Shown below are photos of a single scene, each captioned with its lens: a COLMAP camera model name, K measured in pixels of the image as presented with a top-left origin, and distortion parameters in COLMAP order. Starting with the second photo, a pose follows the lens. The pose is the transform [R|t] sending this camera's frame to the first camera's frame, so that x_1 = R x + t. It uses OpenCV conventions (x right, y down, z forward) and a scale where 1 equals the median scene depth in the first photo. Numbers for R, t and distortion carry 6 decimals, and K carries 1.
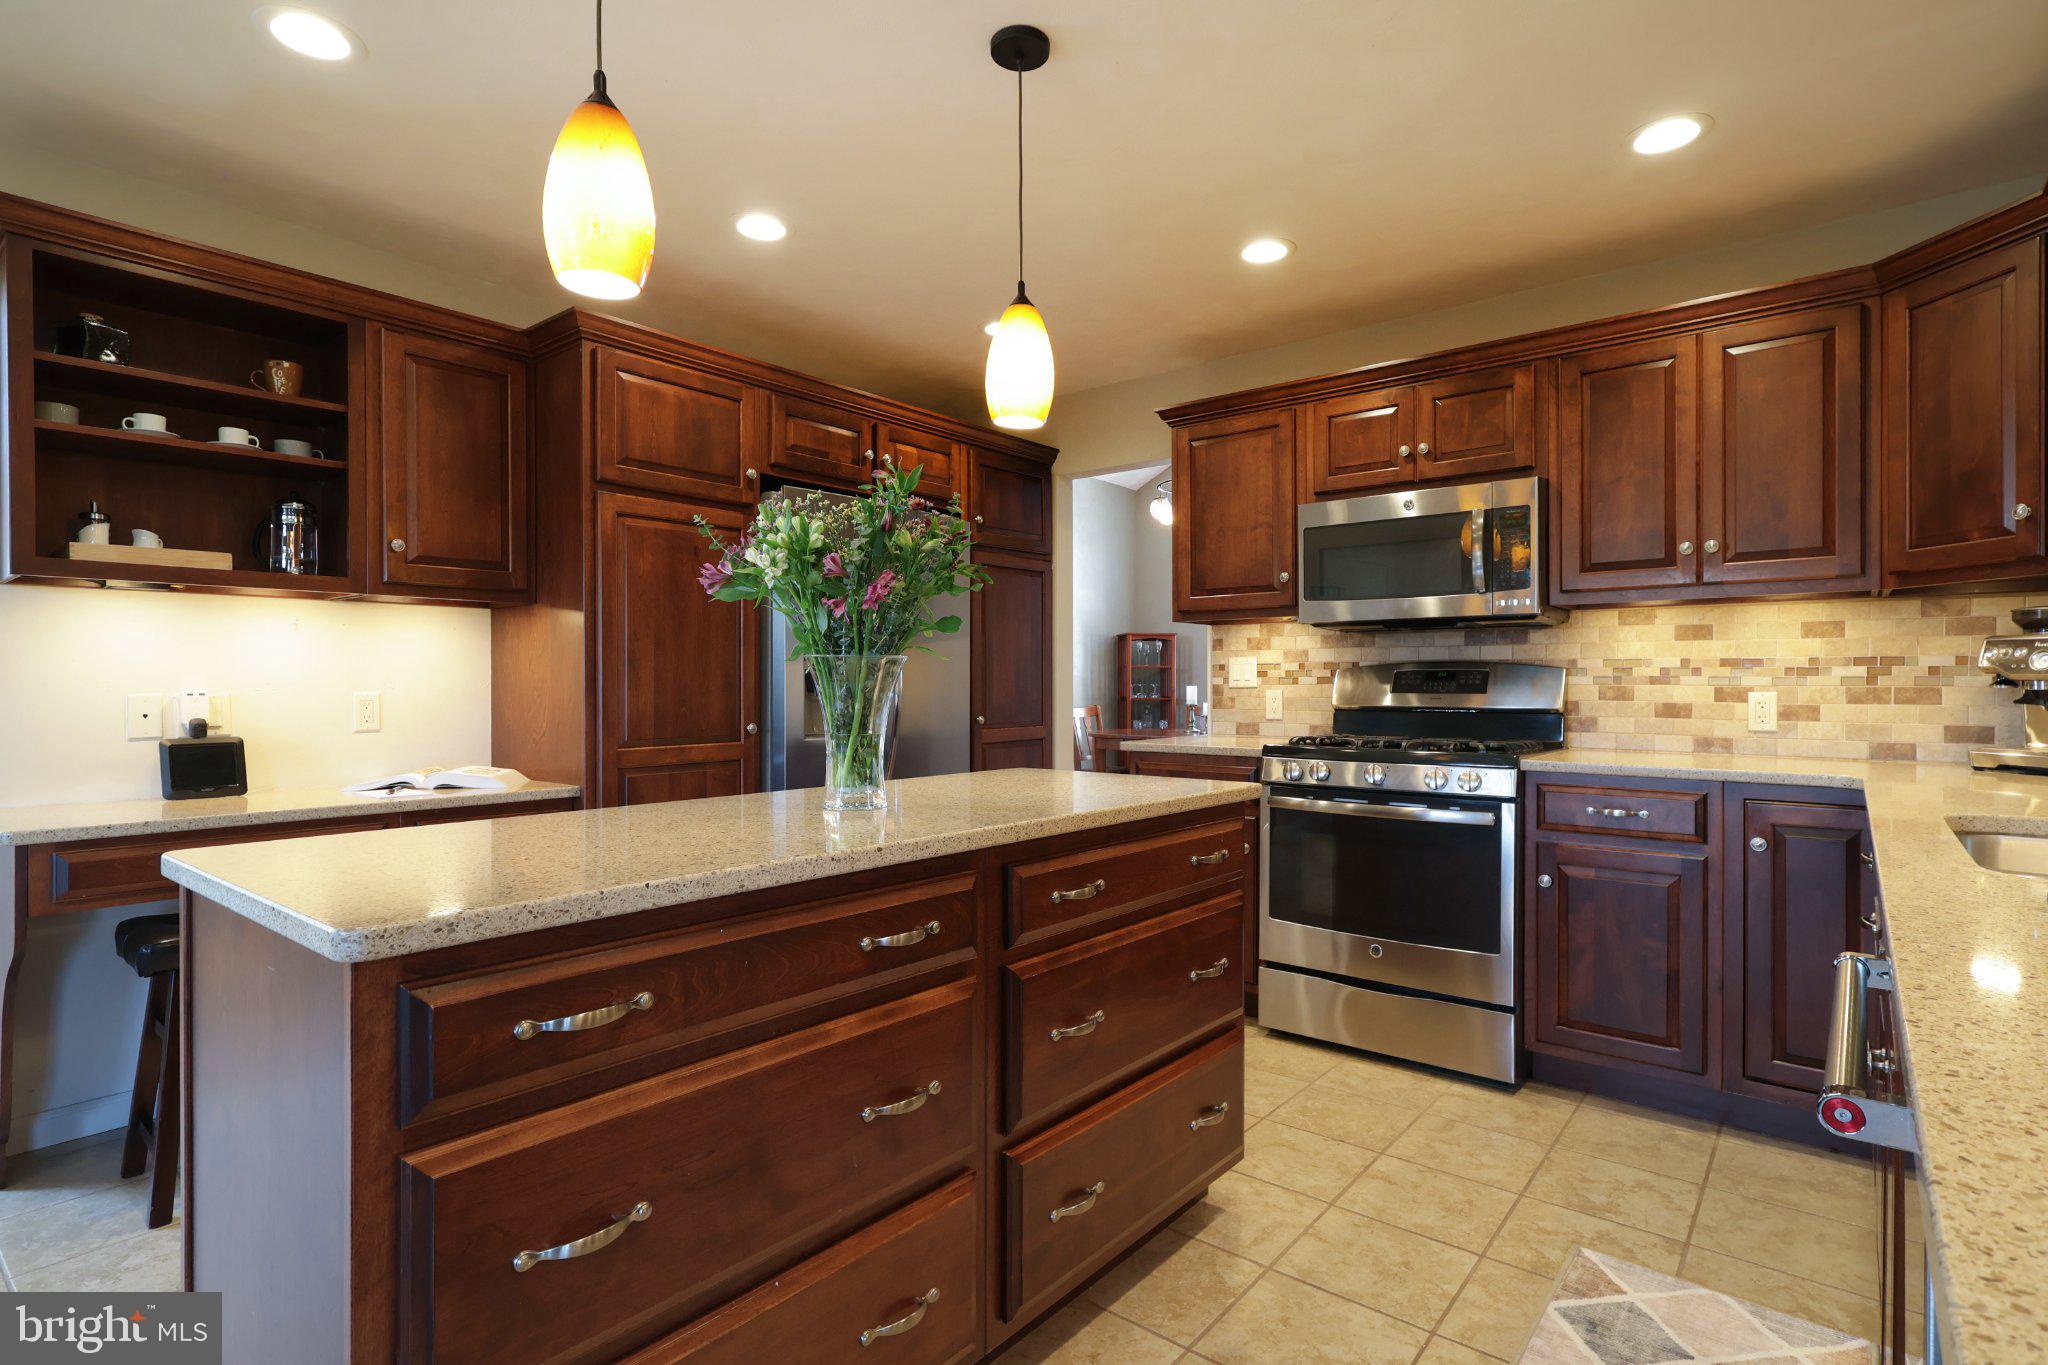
lens RADIAL K [[1016.3, 0, 1021.2], [0, 1016.3, 682.1], [0, 0, 1]] dist [0.000519, 0.002455]
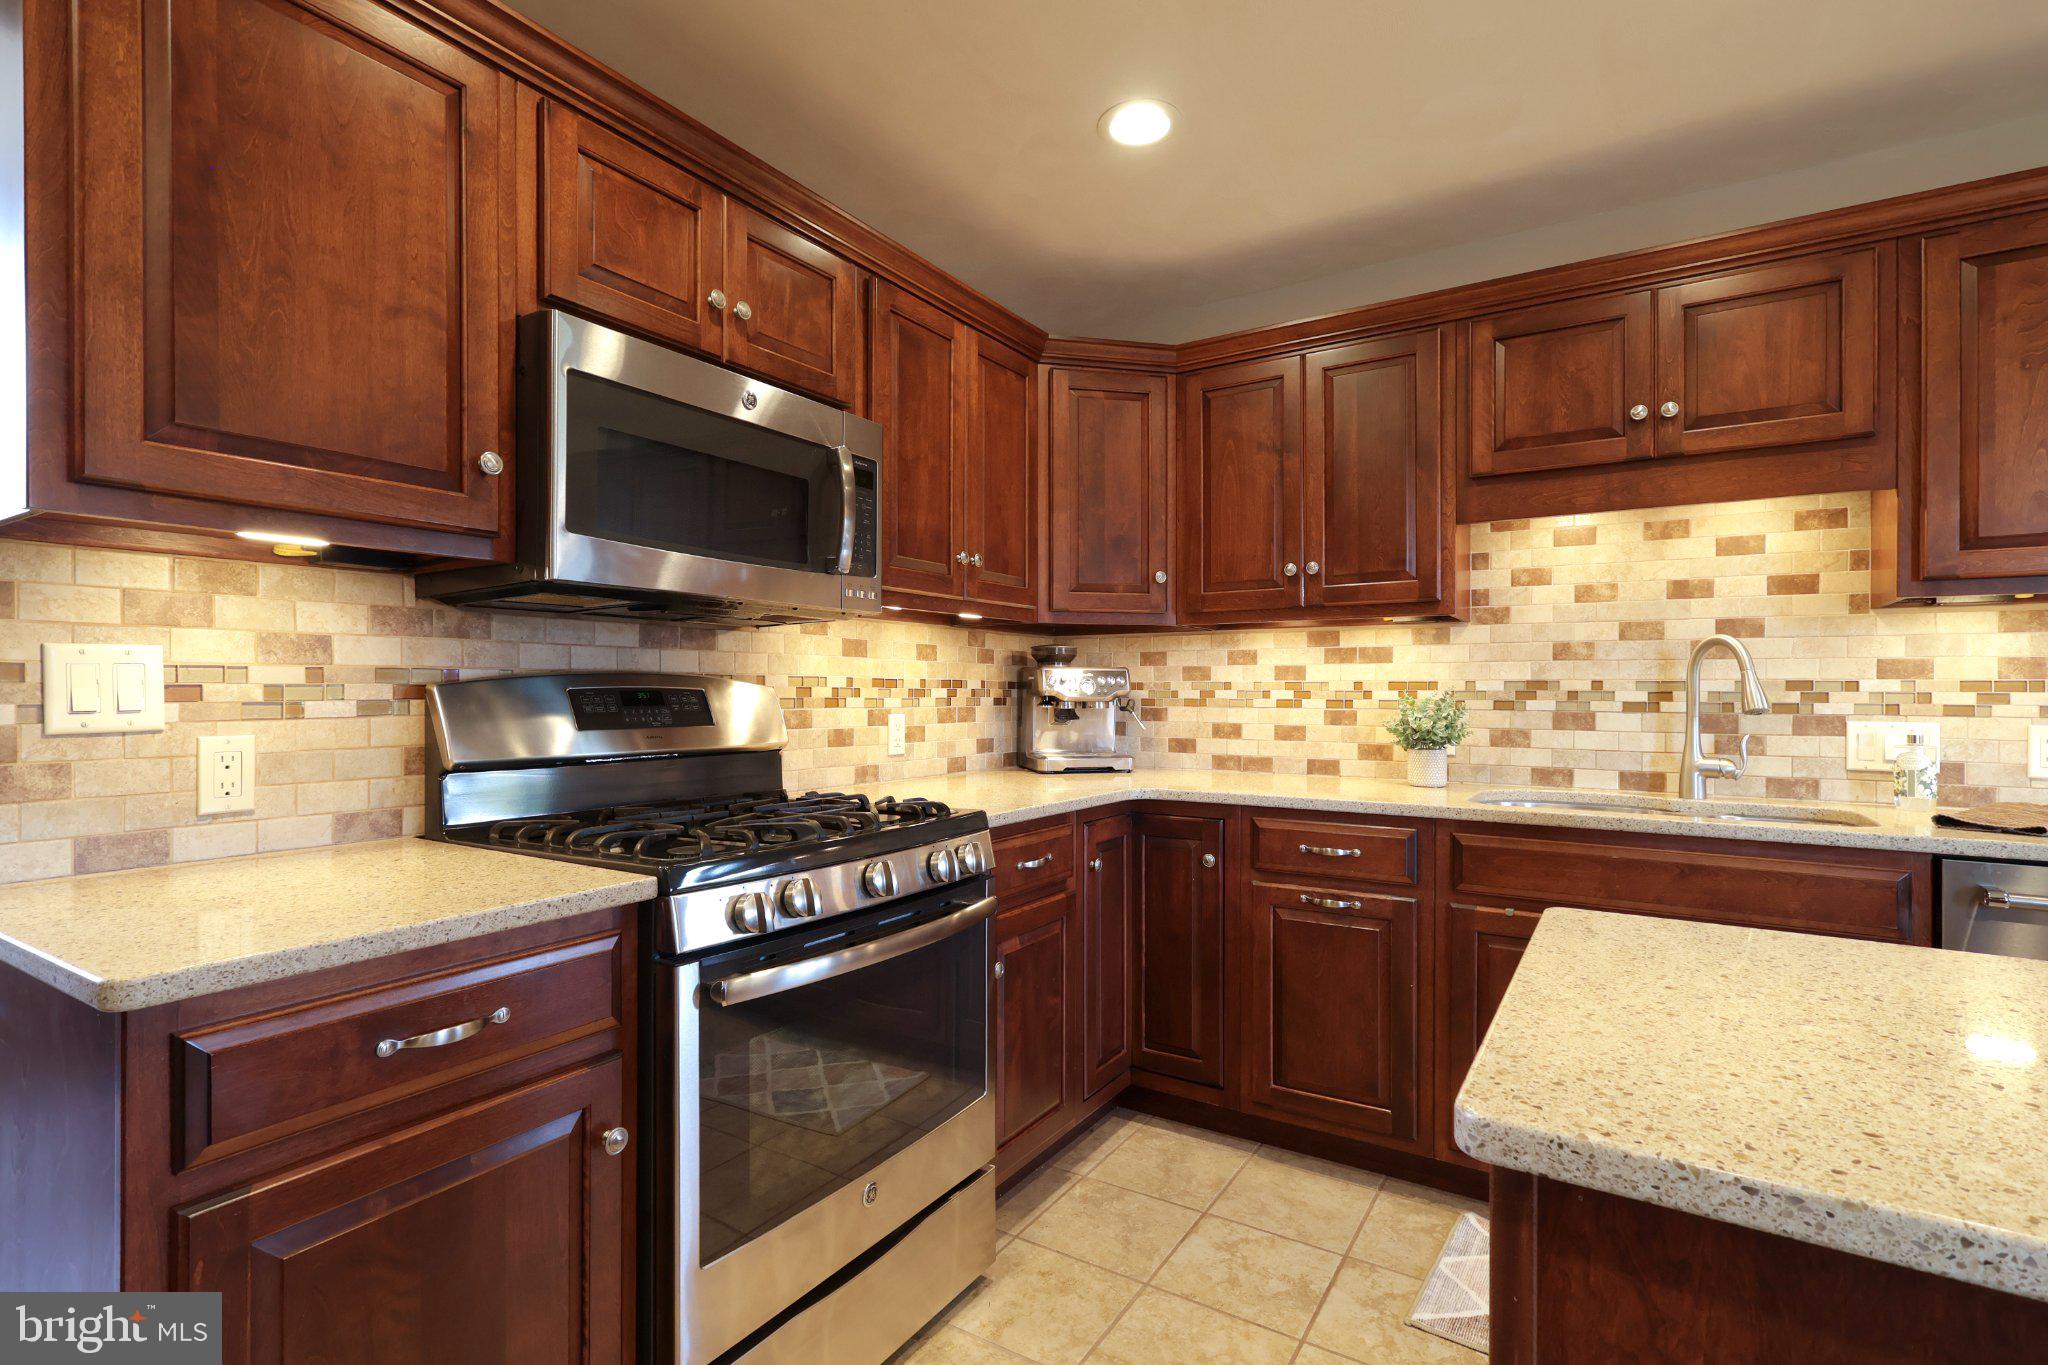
lens RADIAL K [[969.3, 0, 1009.6], [0, 969.3, 689.4], [0, 0, 1]] dist [0.008121, -0.001655]
pose [[-0.119511, -0.002177, 0.992831, -0.206021], [-0.005689, 0.999983, 0.001508, -0.016535], [-0.992817, -0.005468, -0.119521, 1.062422]]
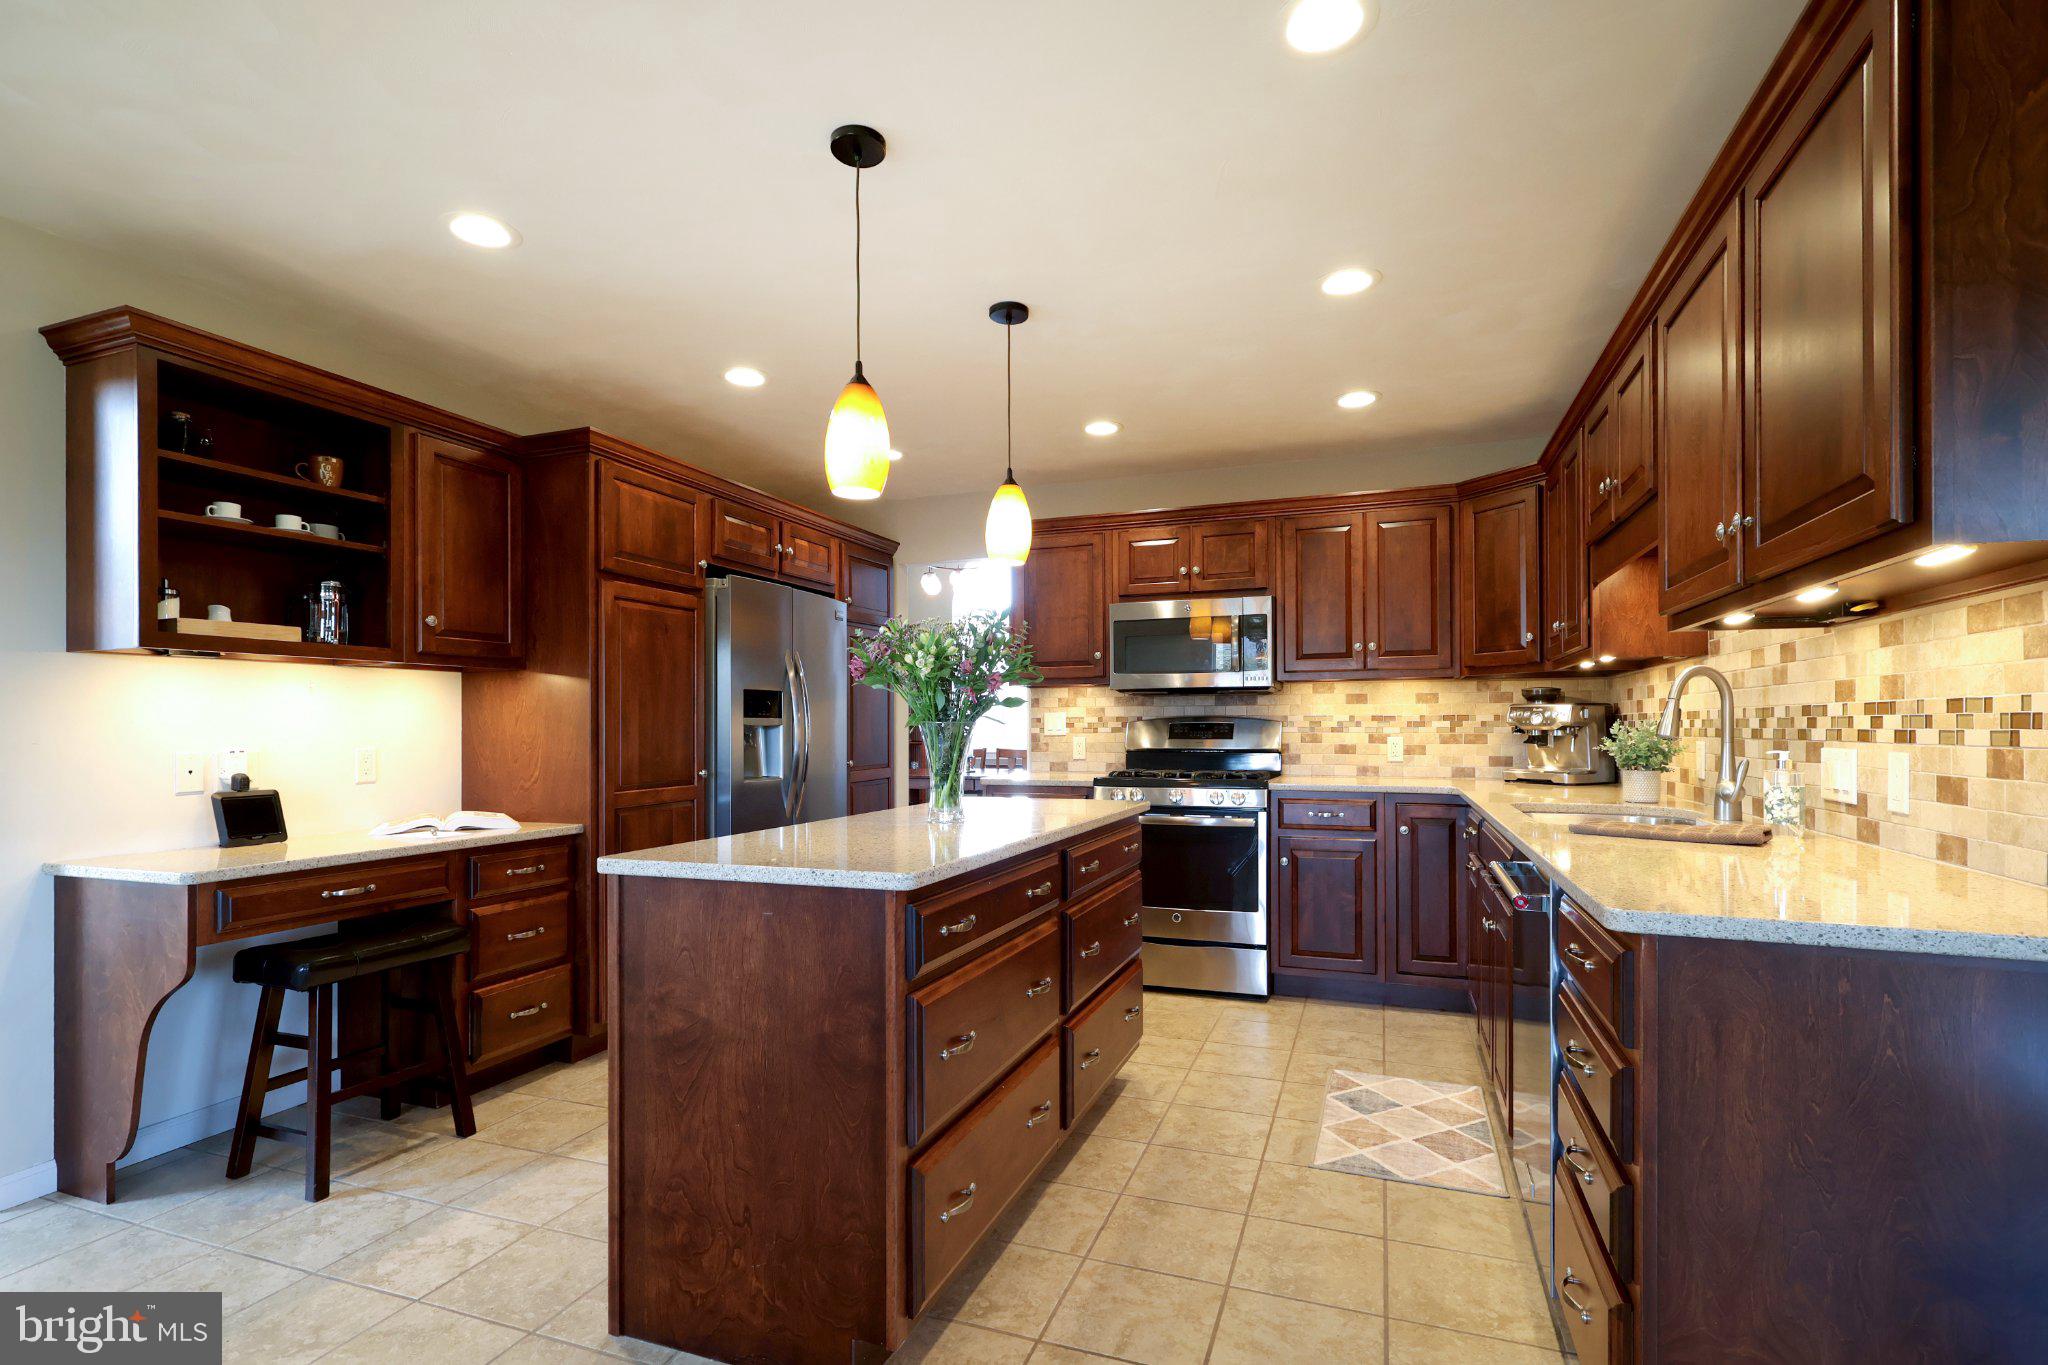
lens RADIAL K [[969.3, 0, 1028.1], [0, 969.3, 717.3], [0, 0, 1]] dist [0.008121, -0.001655]
pose [[0.945447, -0.001646, 0.325771, -0.324961], [0.004218, 0.999965, -0.007189, -0.013571], [-0.325748, 0.008171, 0.945421, -0.260718]]
